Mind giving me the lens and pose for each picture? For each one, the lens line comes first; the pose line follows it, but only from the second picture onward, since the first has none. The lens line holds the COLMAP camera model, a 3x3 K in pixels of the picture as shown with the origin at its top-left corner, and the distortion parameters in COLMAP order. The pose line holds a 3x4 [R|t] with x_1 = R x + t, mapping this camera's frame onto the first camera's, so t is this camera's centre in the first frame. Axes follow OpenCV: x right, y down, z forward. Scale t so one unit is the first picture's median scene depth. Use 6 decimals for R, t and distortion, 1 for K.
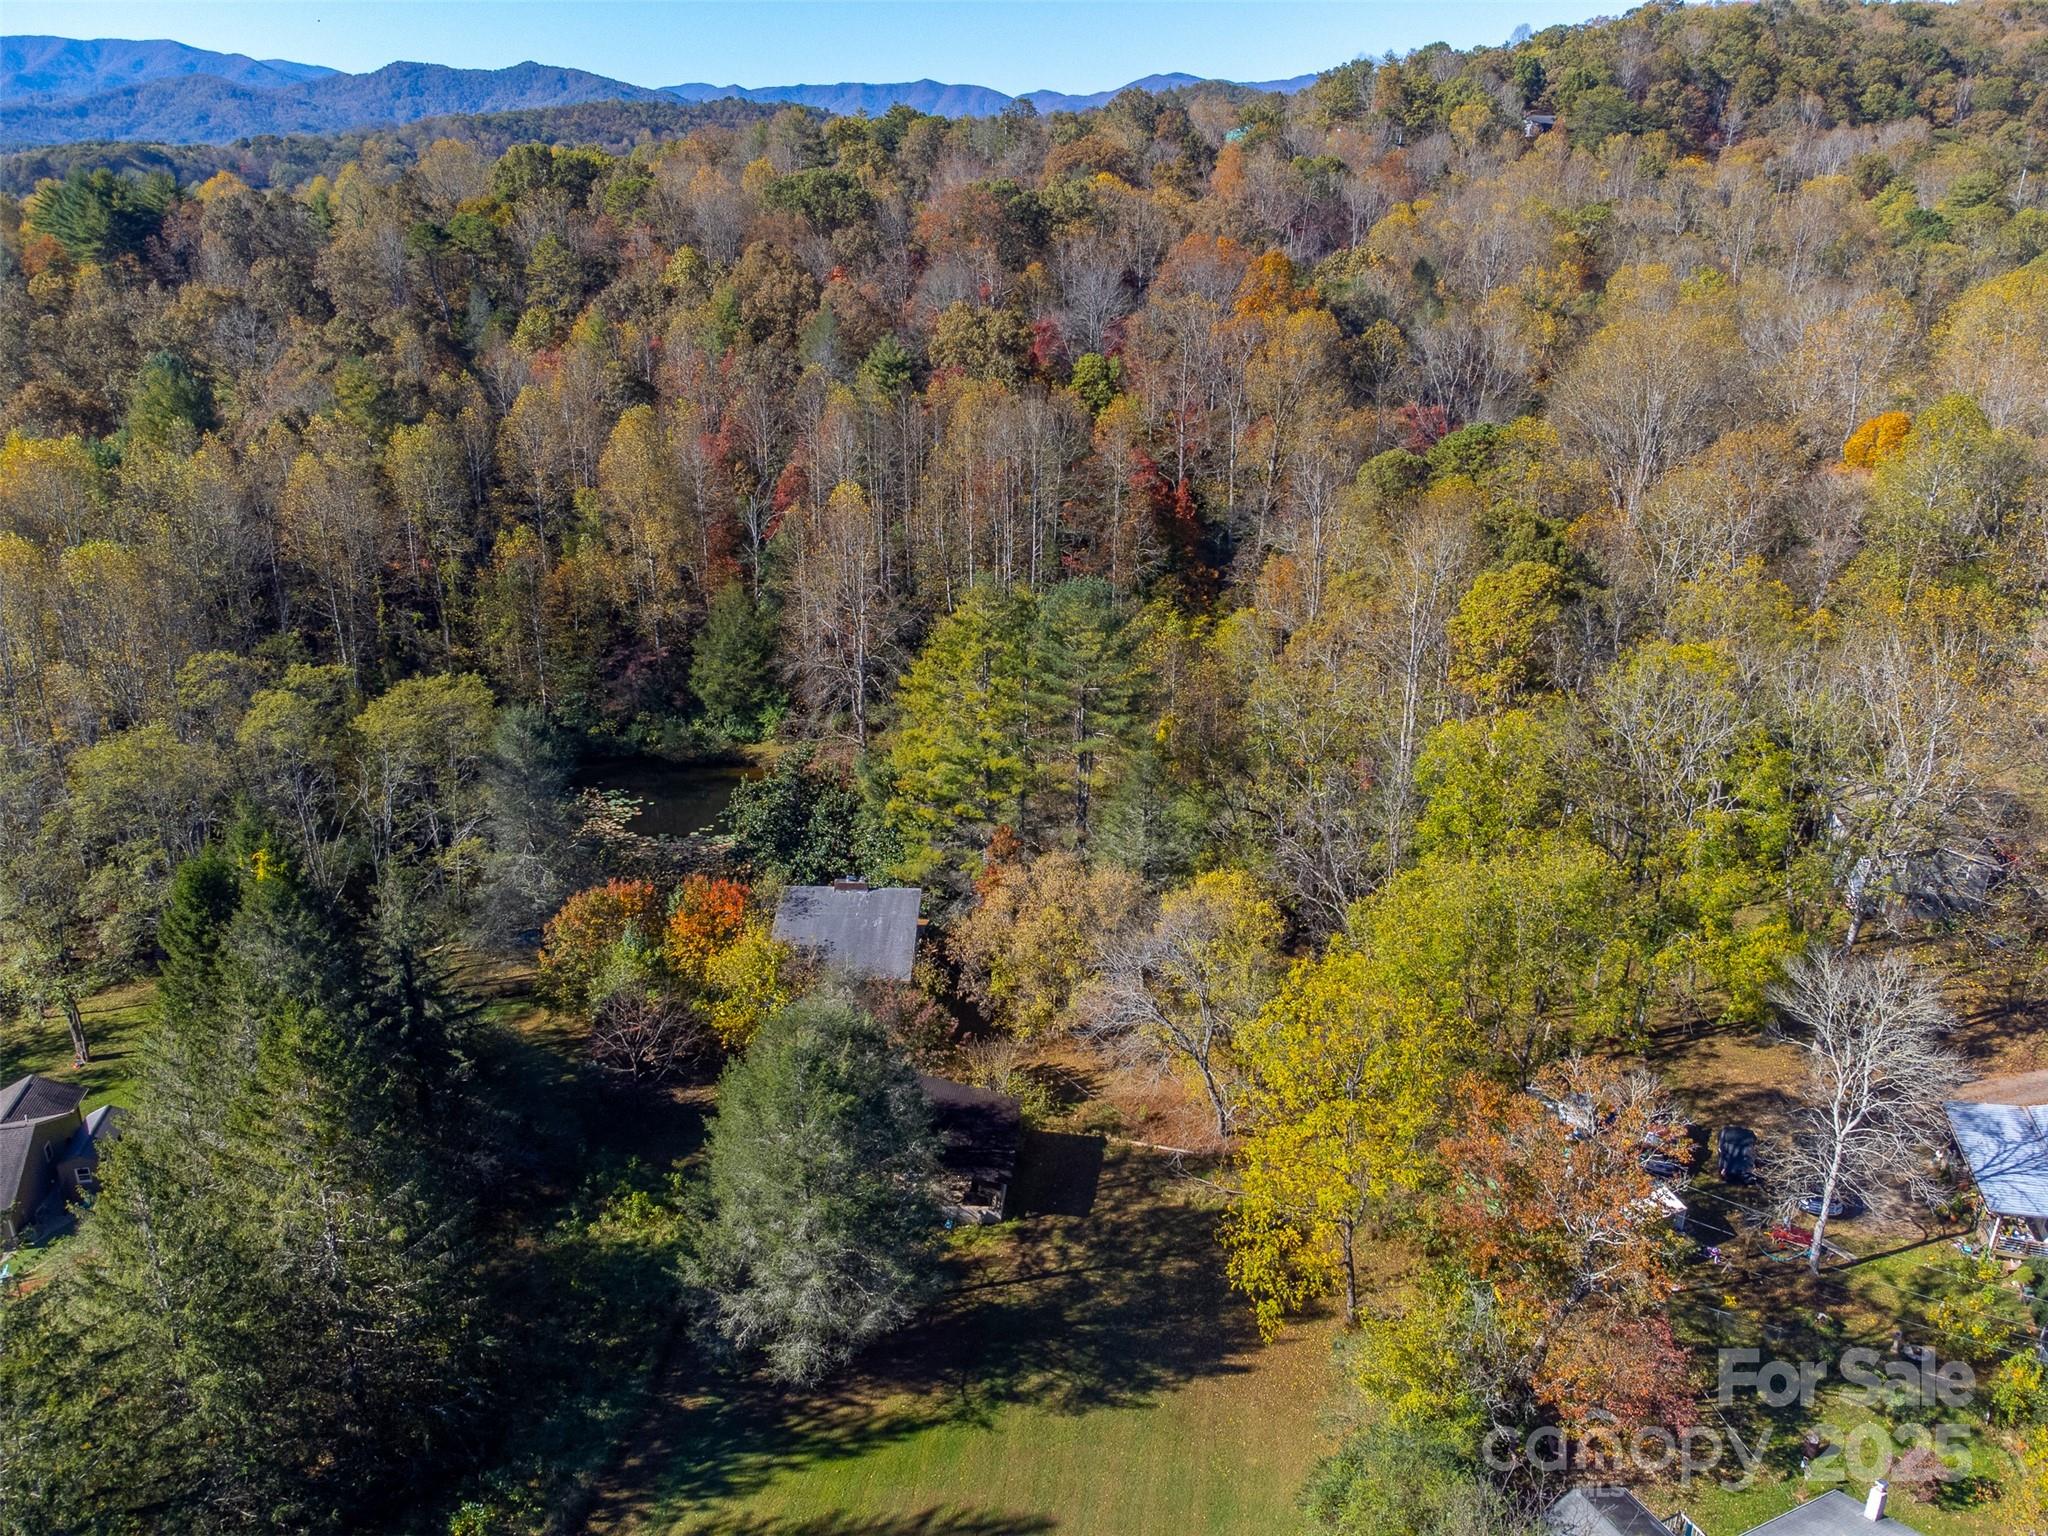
lens RADIAL K [[1511.5, 0, 1024.0], [0, 1511.5, 768.0], [0, 0, 1]] dist [0.016955, 0.006190]
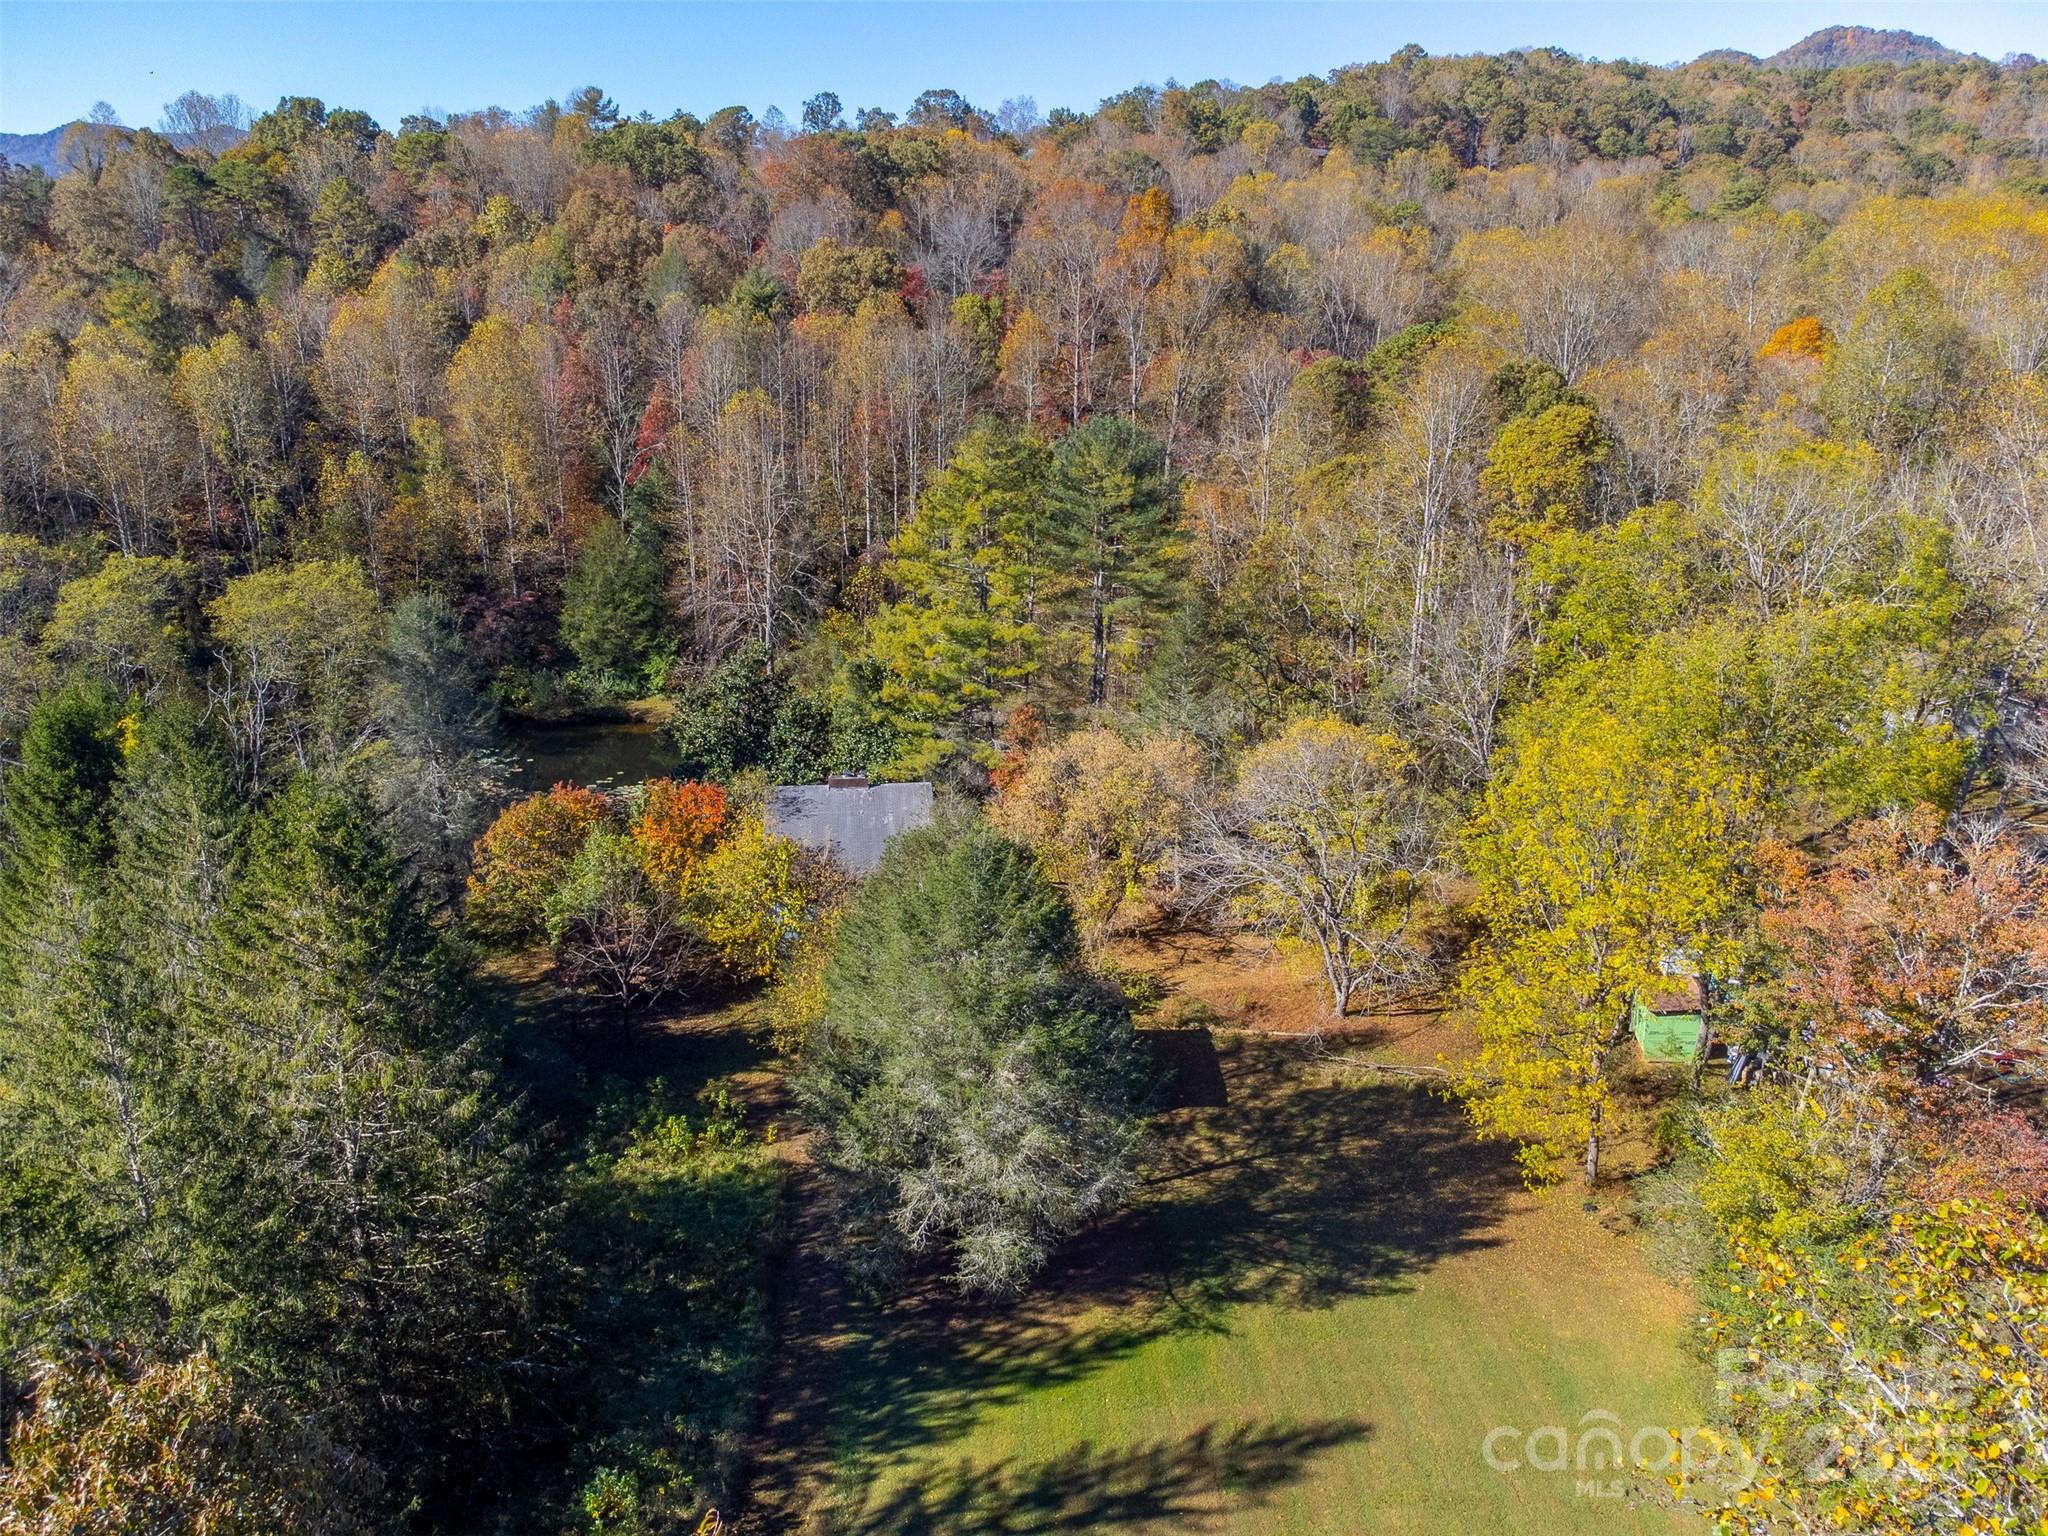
lens RADIAL K [[1508.6, 0, 1024.0], [0, 1508.6, 768.0], [0, 0, 1]] dist [0.023099, -0.004289]
pose [[0.986453, -0.040789, 0.158890, -0.155601], [0.048078, 0.997948, -0.042298, 0.114036], [-0.156839, 0.049365, 0.986390, 0.154230]]
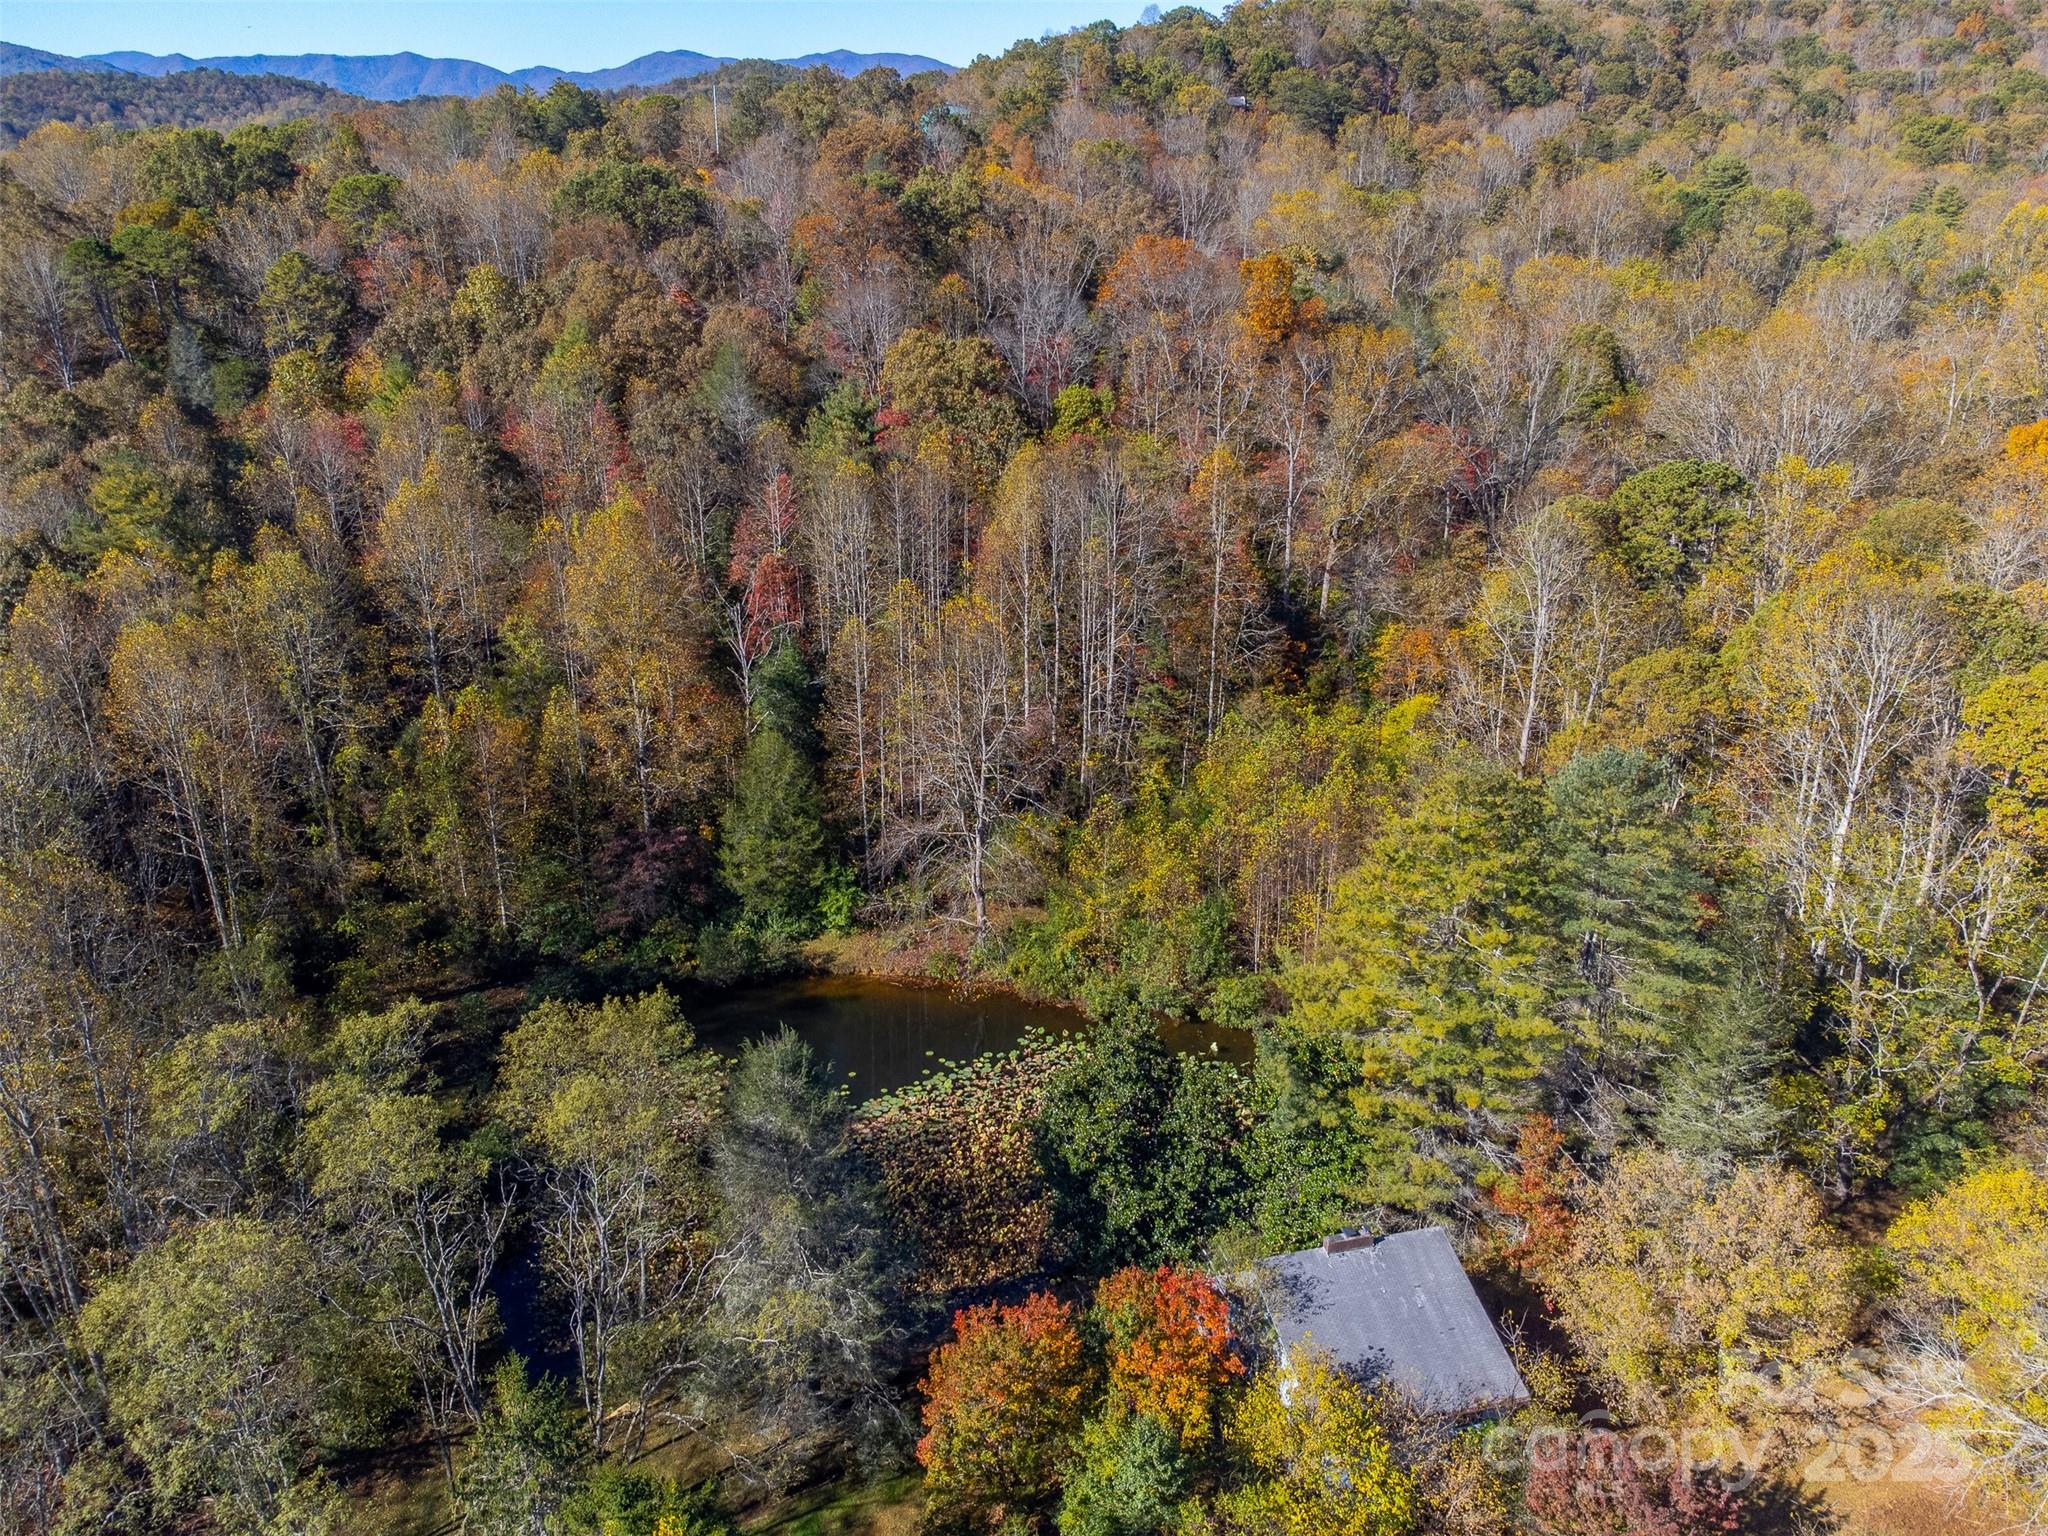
lens RADIAL K [[1511.5, 0, 1024.0], [0, 1511.5, 768.0], [0, 0, 1]] dist [0.016955, 0.006190]
pose [[0.956899, -0.115677, 0.266388, -0.424875], [0.112531, 0.993279, 0.027097, -0.172790], [-0.267732, 0.004047, 0.963485, 0.399254]]
